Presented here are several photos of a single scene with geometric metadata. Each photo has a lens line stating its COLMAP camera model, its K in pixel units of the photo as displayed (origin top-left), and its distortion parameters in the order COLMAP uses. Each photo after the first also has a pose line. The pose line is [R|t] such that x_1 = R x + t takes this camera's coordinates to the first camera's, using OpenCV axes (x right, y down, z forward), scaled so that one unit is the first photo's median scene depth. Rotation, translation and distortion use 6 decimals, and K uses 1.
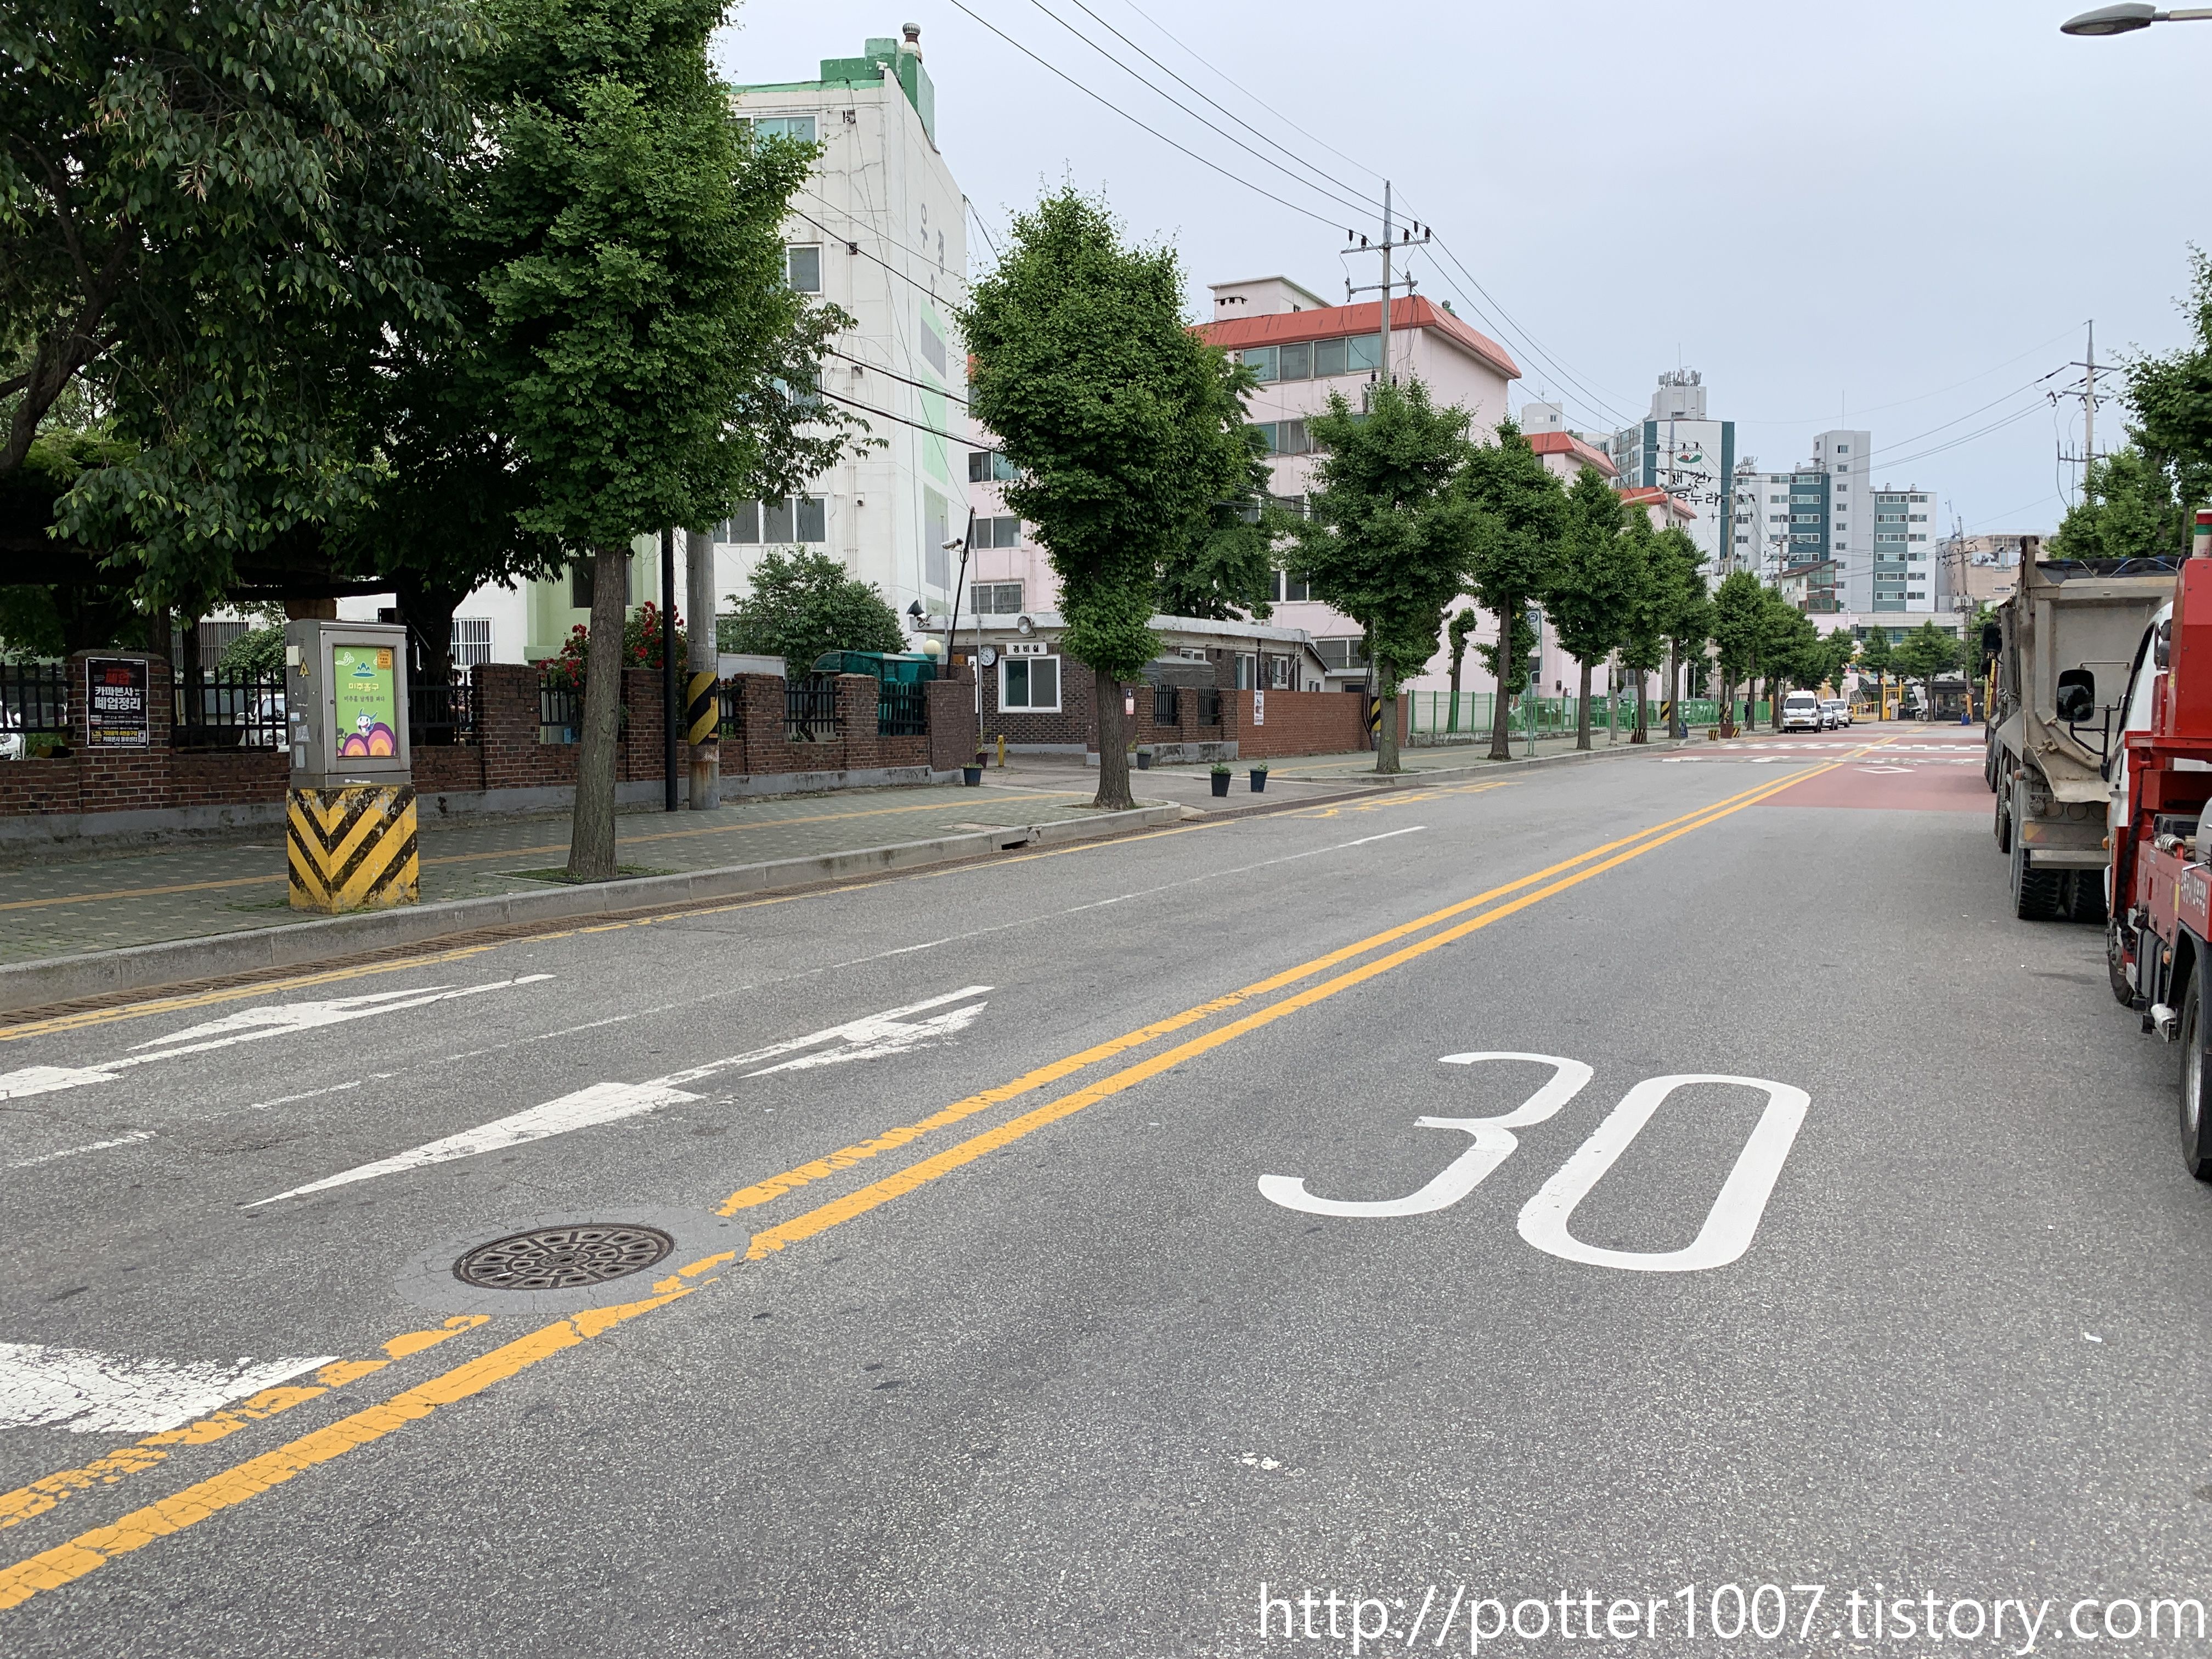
lens RADIAL K [[1658.4, 0, 1176.5], [0, 1658.4, 830.3], [0, 0, 1]] dist [0.045985, -0.000912]
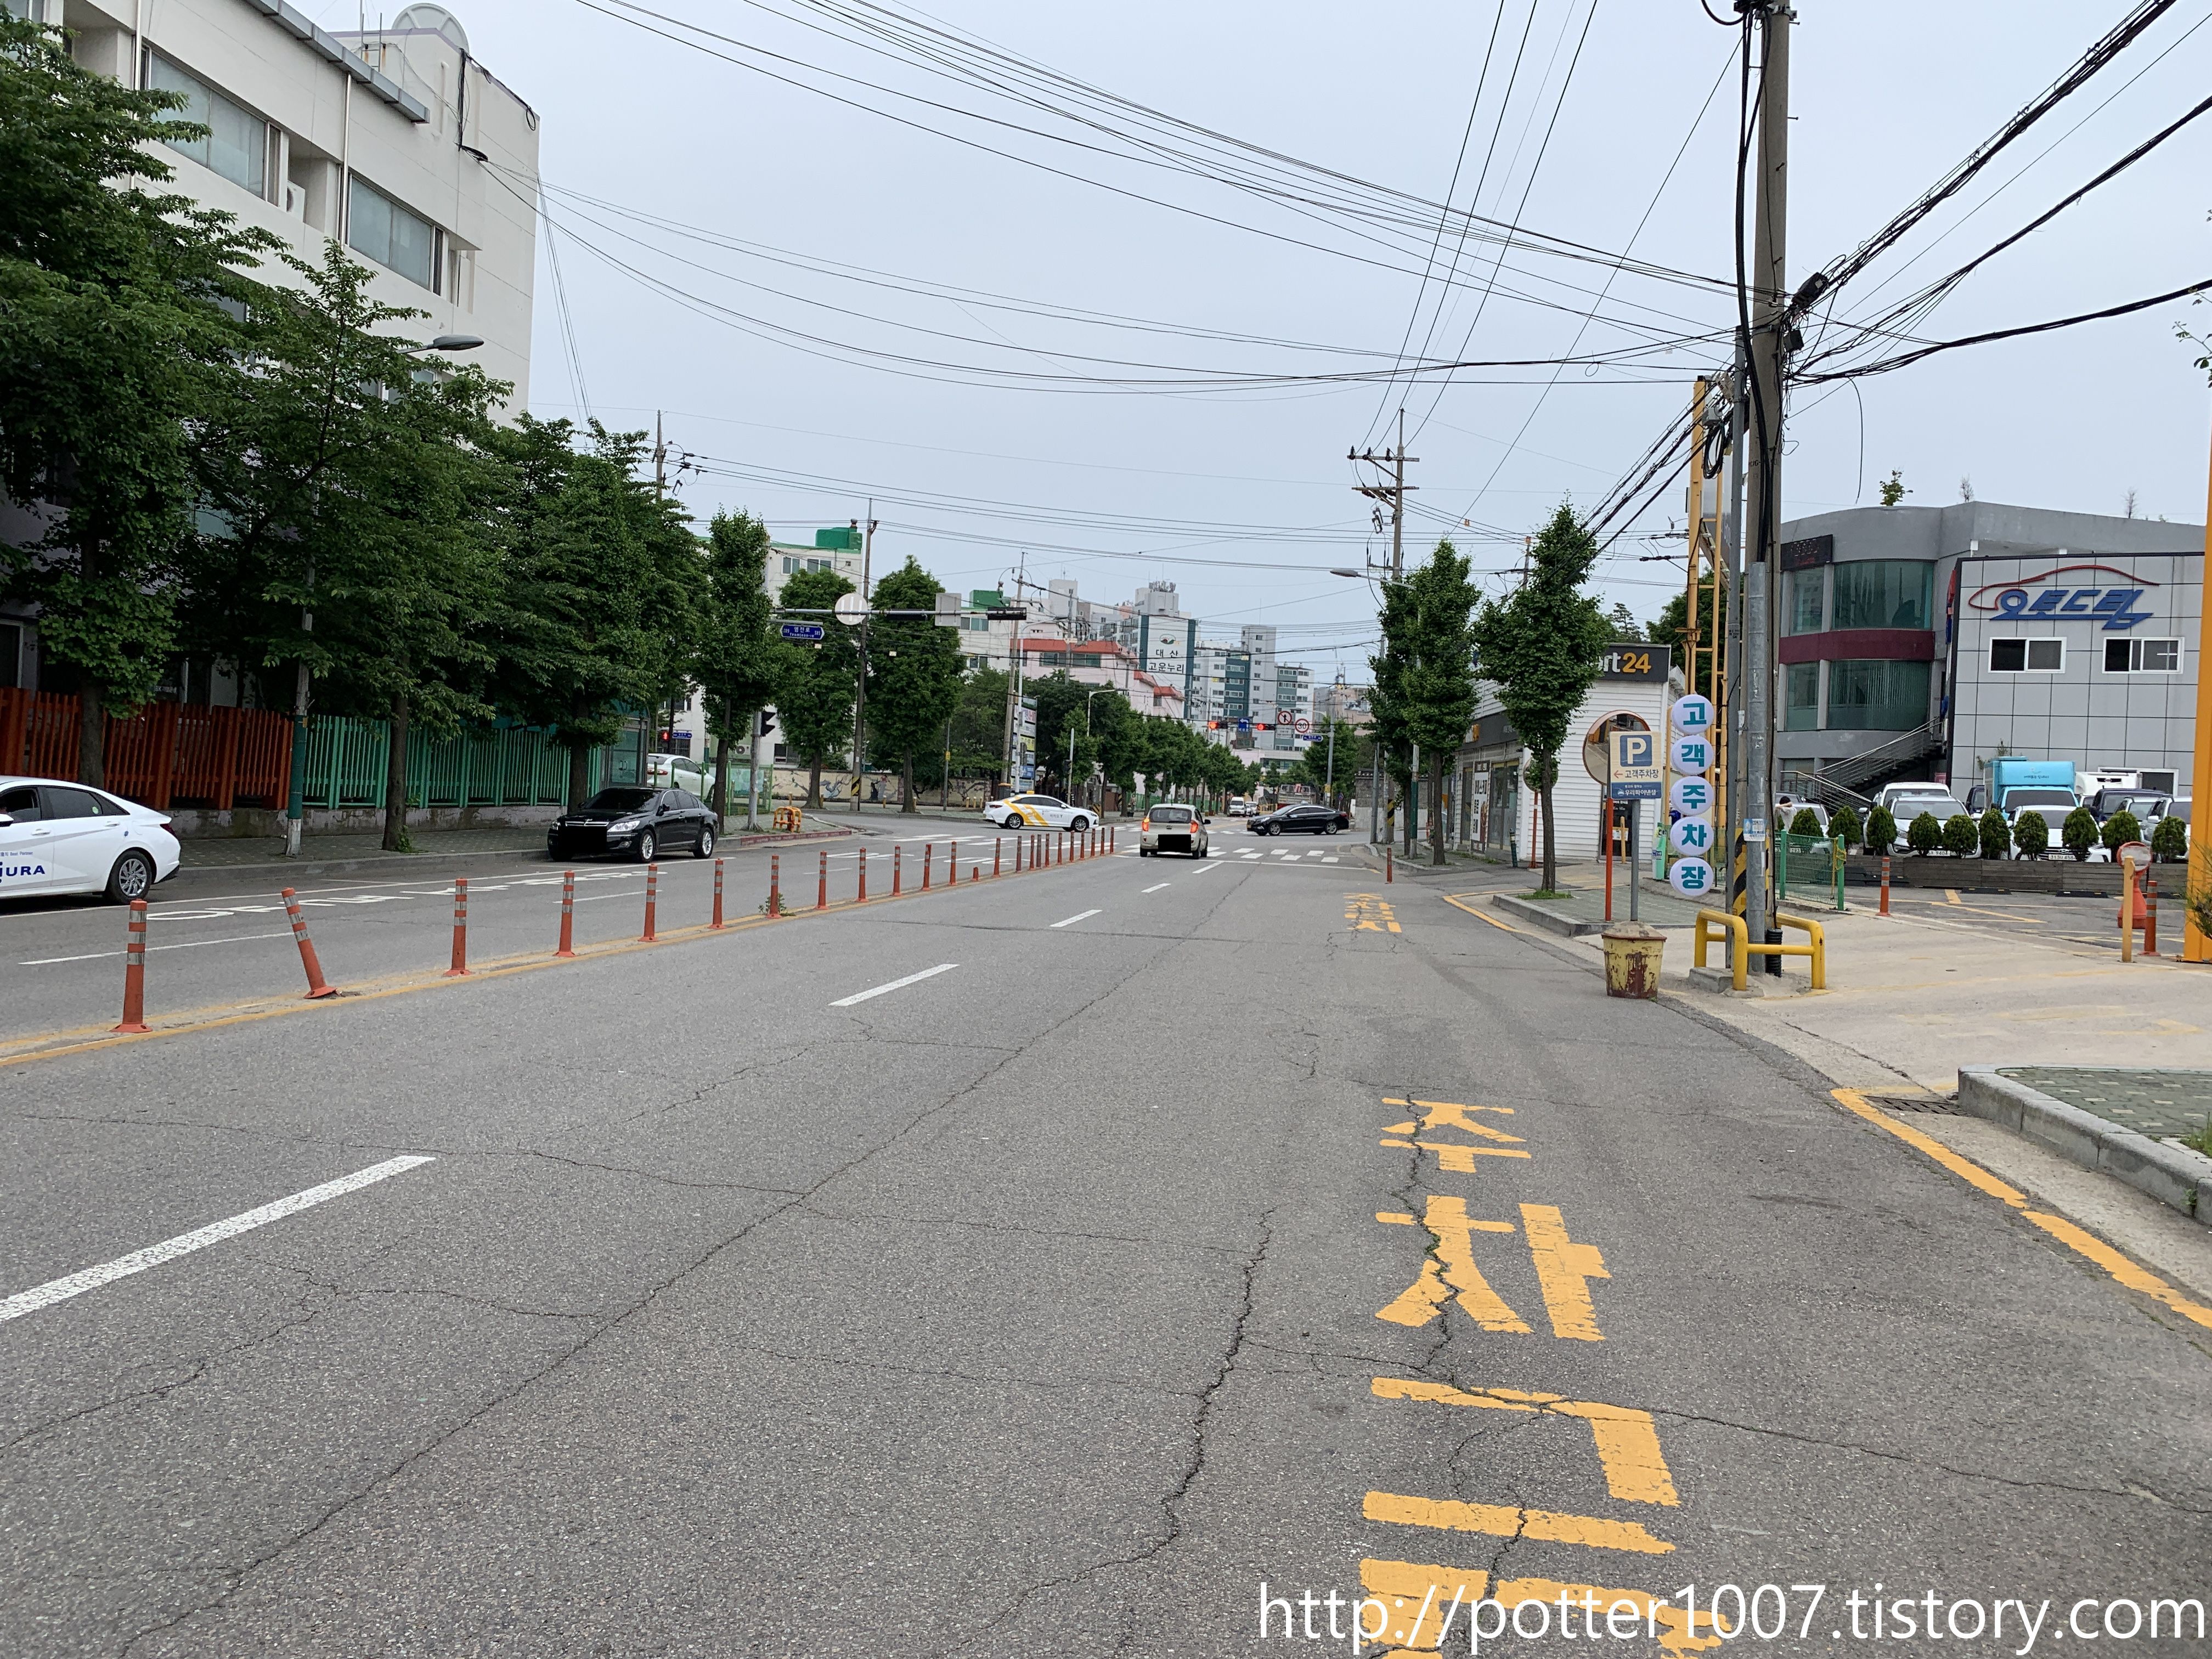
lens RADIAL K [[1676.4, 0, 1106.0], [0, 1676.4, 829.5], [0, 0, 1]] dist [0.003294, -0.000895]
pose [[0.956208, 0.051350, 0.288150, -0.410363], [-0.038003, 0.997938, -0.051730, 0.077702], [-0.290212, 0.038514, 0.956187, -1.018516]]
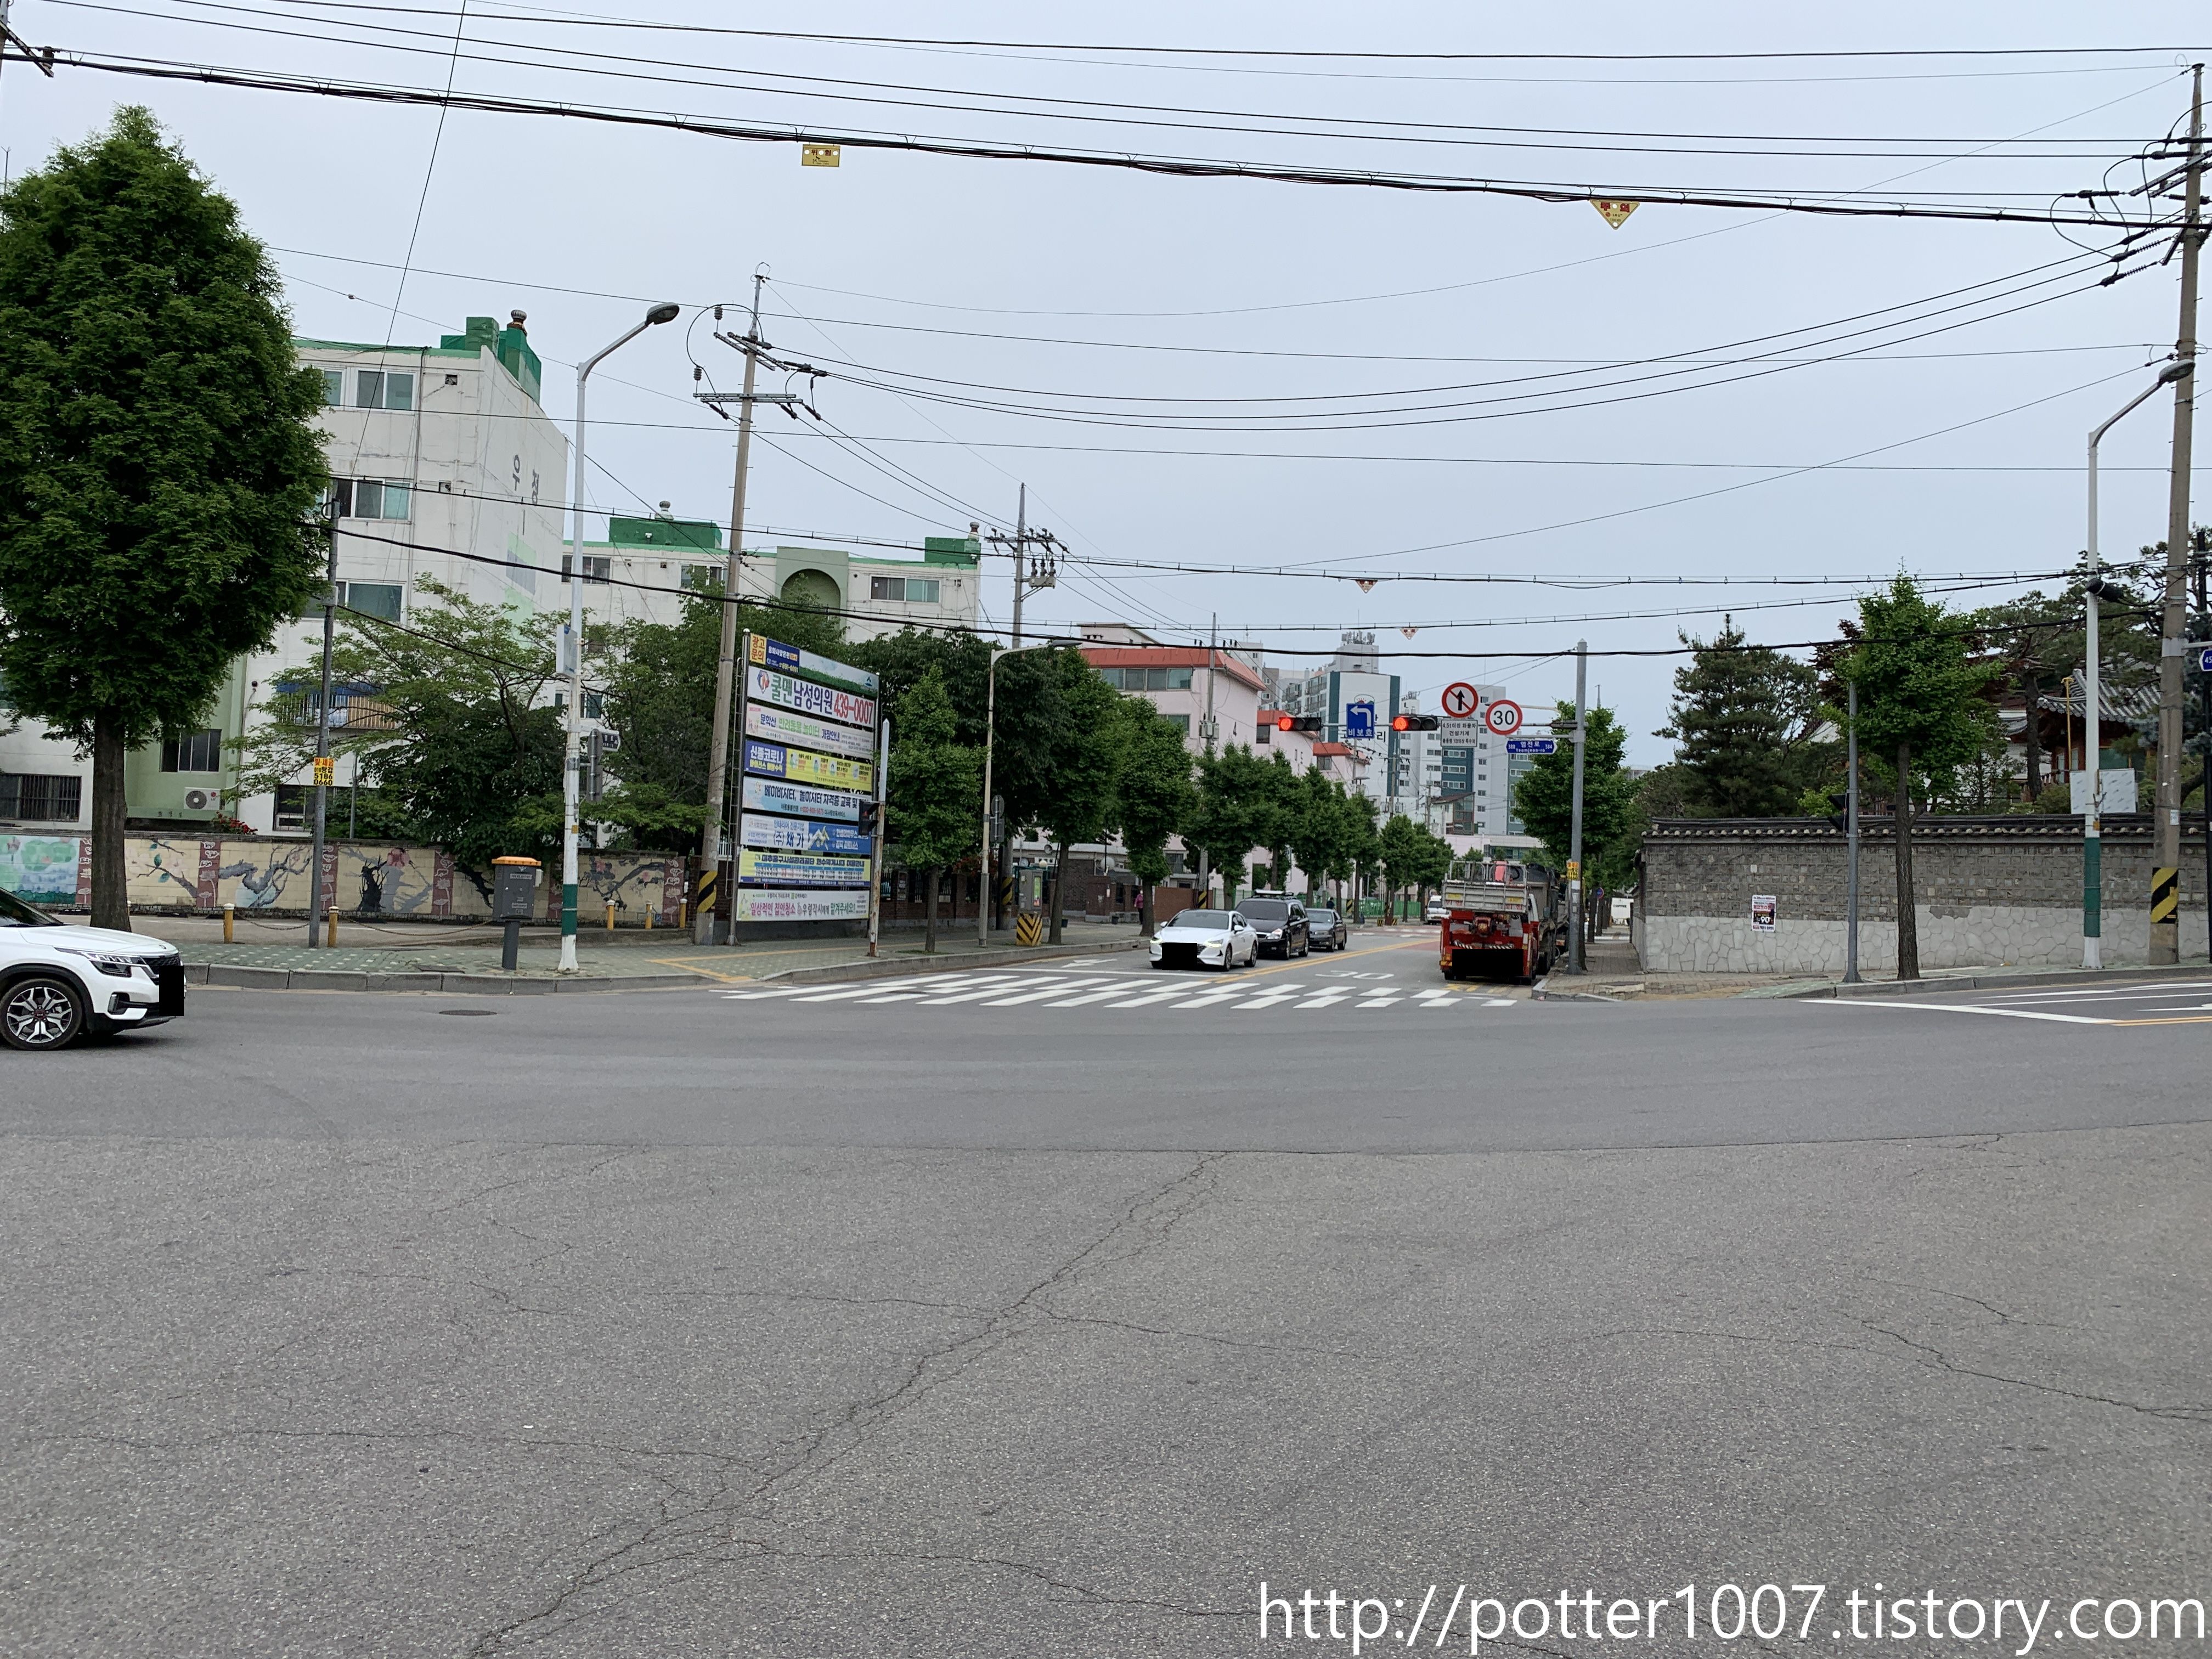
lens RADIAL K [[1676.4, 0, 1106.0], [0, 1676.4, 829.5], [0, 0, 1]] dist [0.003294, -0.000895]
pose [[0.987872, 0.052482, 0.146134, -0.124976], [-0.036761, 0.993441, -0.108274, 0.026874], [-0.150858, 0.101589, 0.983322, -0.388434]]
